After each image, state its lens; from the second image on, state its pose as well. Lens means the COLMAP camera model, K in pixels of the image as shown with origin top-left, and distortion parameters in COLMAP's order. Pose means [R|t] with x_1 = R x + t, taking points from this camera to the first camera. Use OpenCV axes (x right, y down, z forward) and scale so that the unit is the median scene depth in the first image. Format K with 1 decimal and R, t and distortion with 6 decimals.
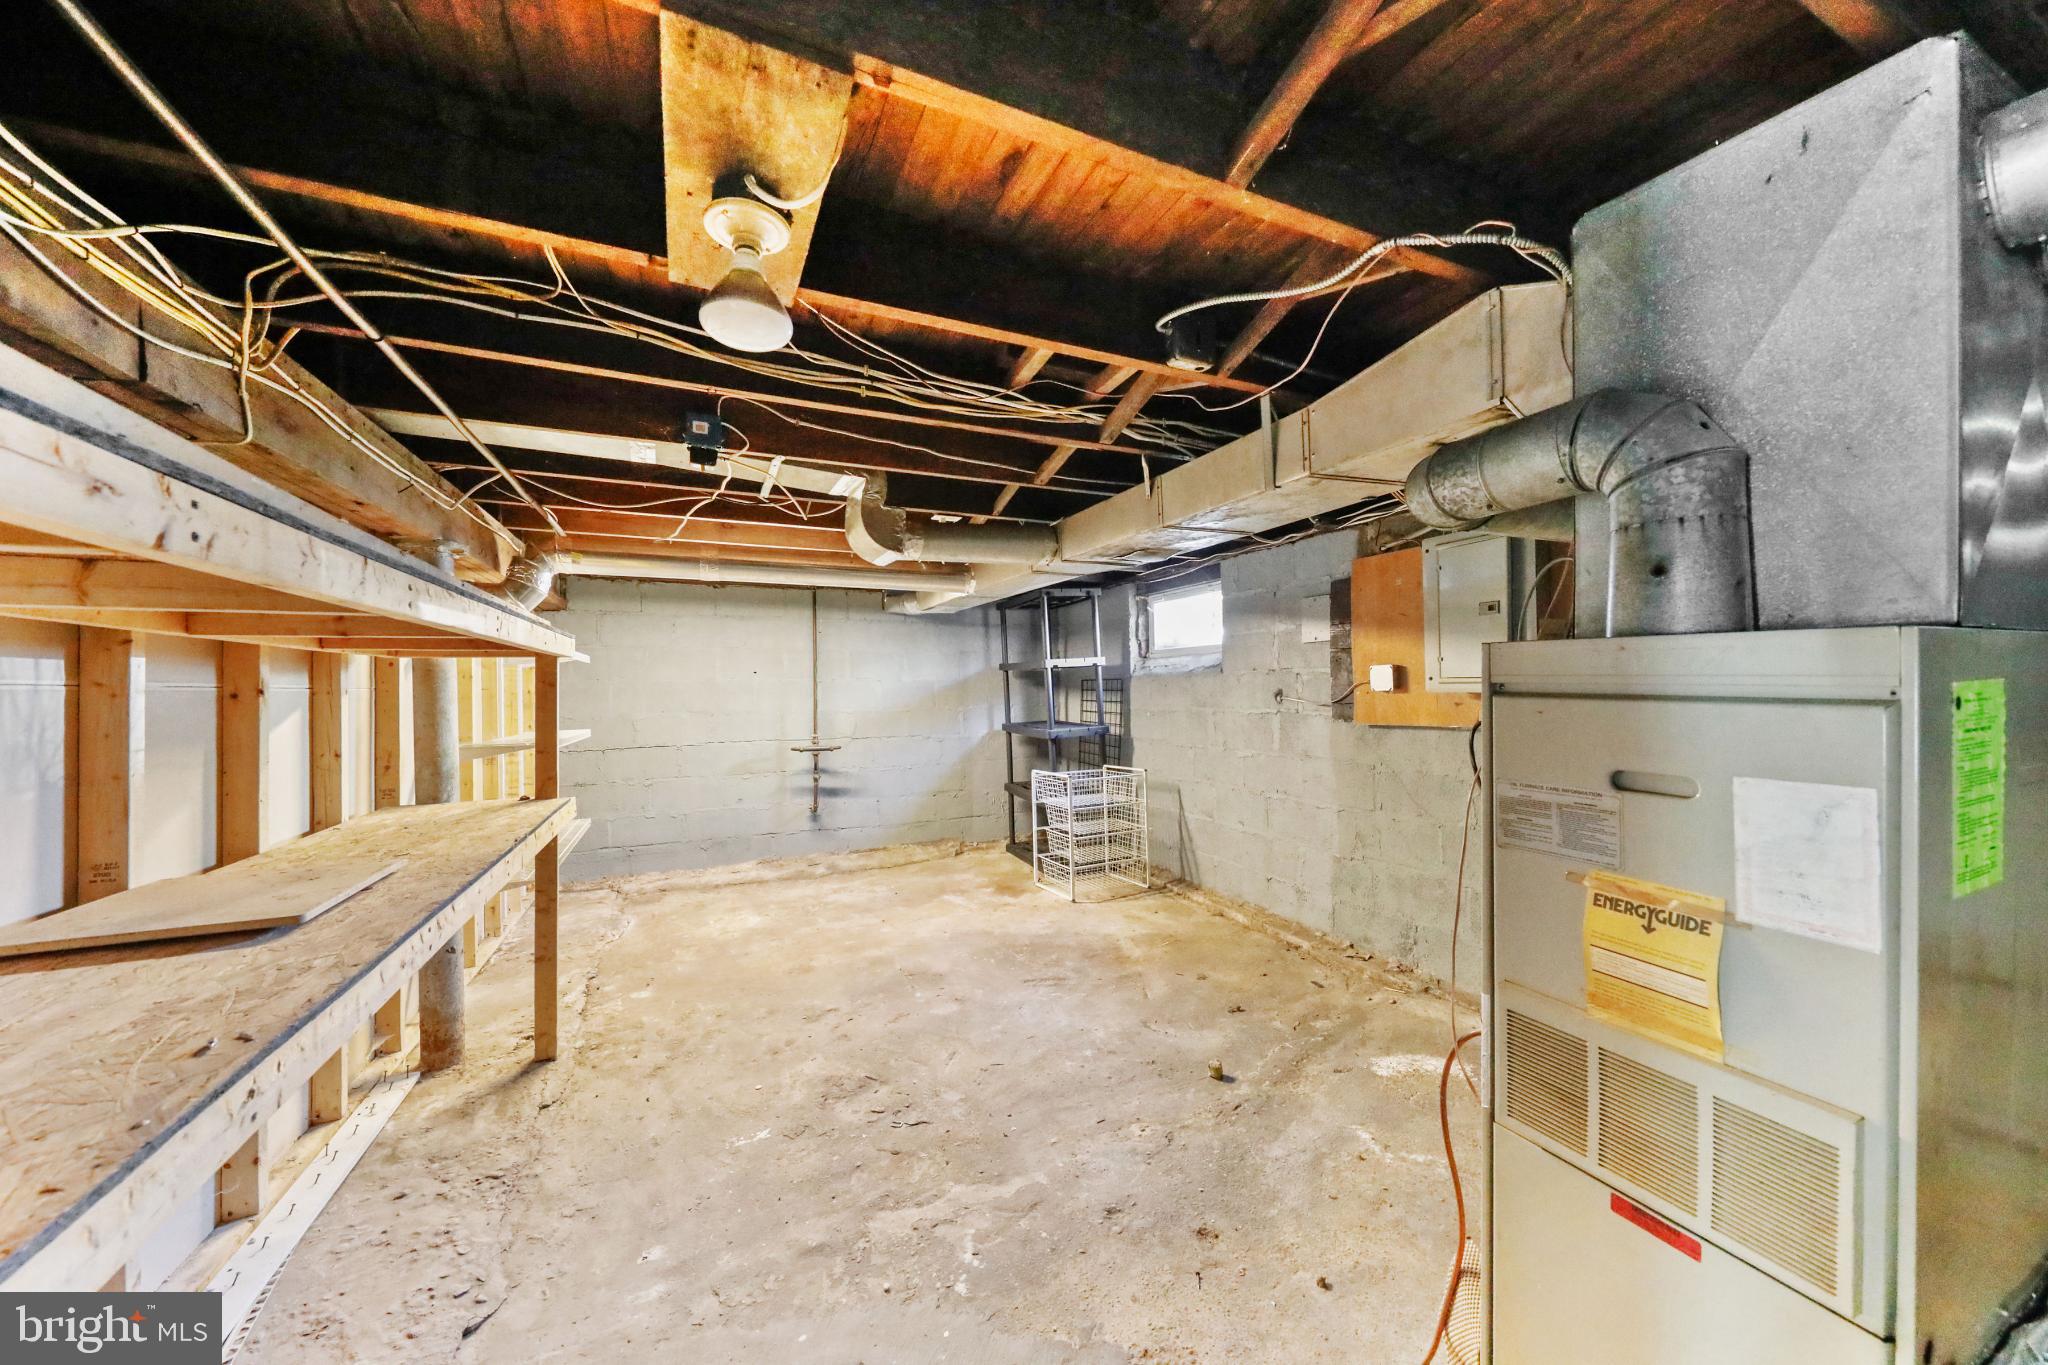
lens RADIAL K [[718.7, 0, 1030.0], [0, 718.7, 685.2], [0, 0, 1]] dist [-0.007525, 0.000001]
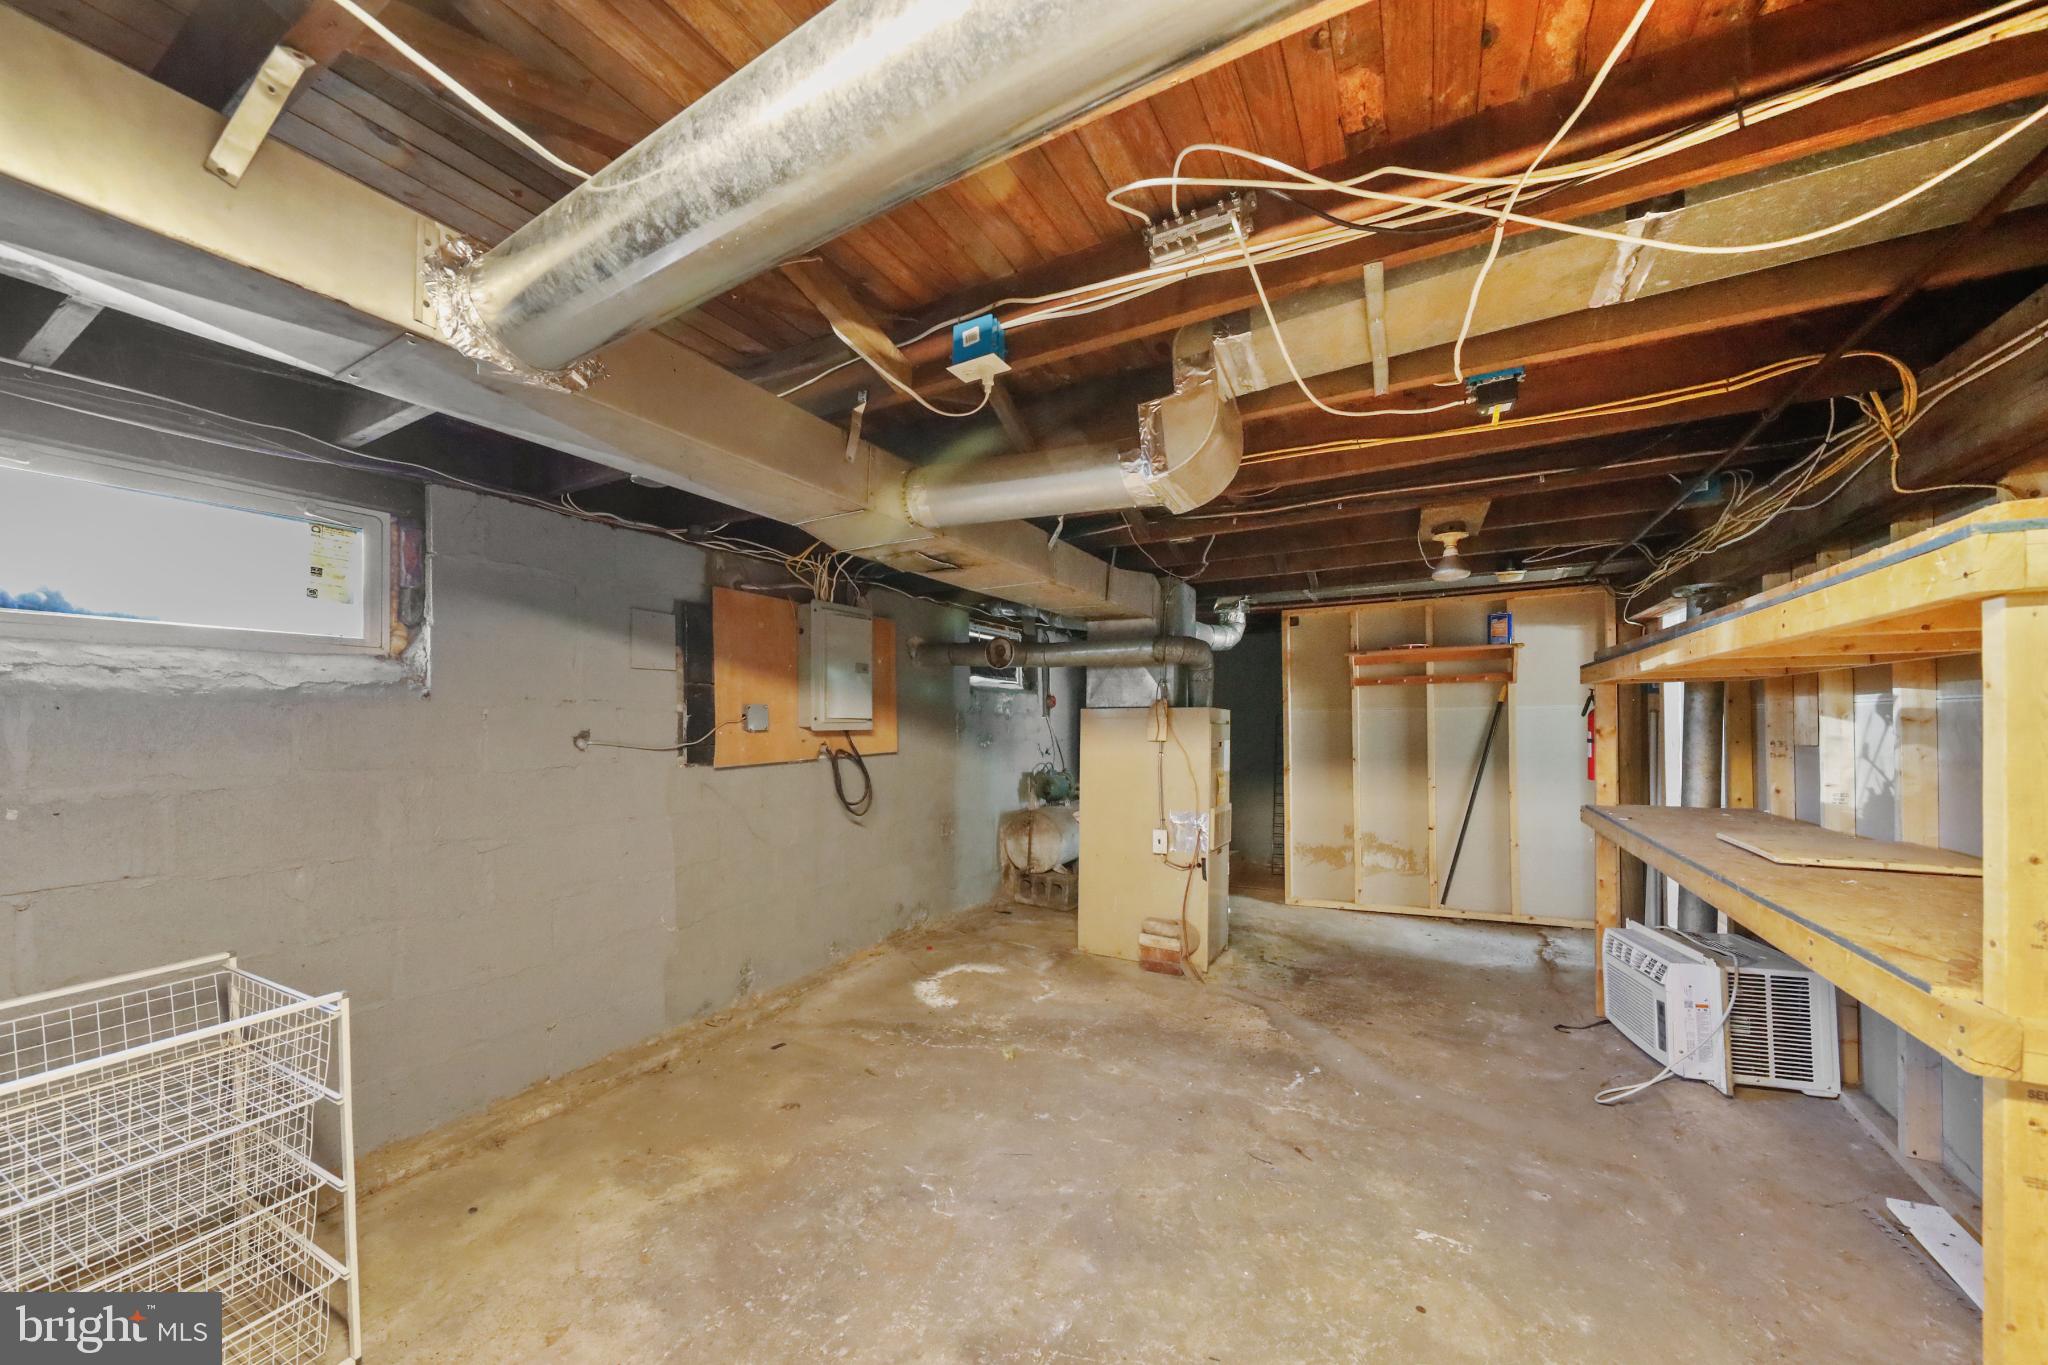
lens RADIAL K [[718.7, 0, 1024.3], [0, 718.7, 722.1], [0, 0, 1]] dist [-0.007525, 0.000001]
pose [[-0.594295, 0.015217, 0.804103, -0.486033], [0.010684, 0.999882, -0.011026, 0.010639], [-0.804176, 0.002038, -0.594388, 1.163019]]
